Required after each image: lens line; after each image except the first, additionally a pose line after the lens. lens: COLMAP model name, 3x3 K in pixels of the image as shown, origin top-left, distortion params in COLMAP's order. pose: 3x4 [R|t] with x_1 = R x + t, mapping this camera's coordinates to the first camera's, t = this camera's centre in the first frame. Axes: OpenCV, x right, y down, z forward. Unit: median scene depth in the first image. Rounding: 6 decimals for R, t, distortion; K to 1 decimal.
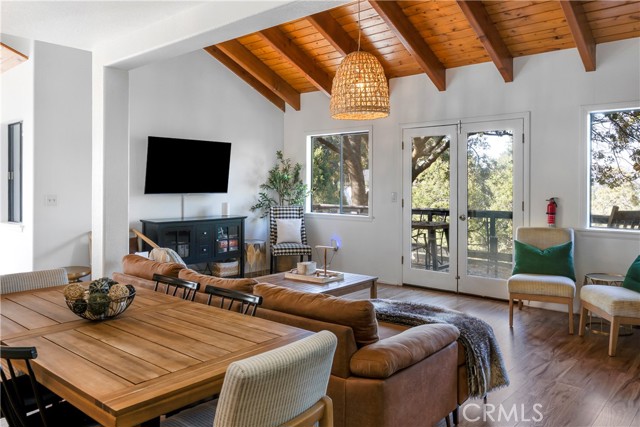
lens RADIAL K [[485.8, 0, 327.2], [0, 485.8, 169.1], [0, 0, 1]] dist [0.002179, -0.007171]
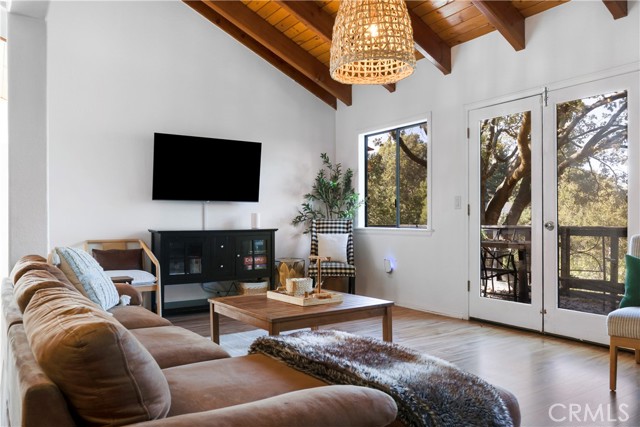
lens RADIAL K [[485.8, 0, 321.6], [0, 485.8, 209.6], [0, 0, 1]] dist [0.002179, -0.007171]
pose [[0.966411, -0.010618, -0.256784, 0.122565], [0.013956, 0.999840, 0.011181, 0.055618], [0.256624, -0.014389, 0.966404, 0.210168]]
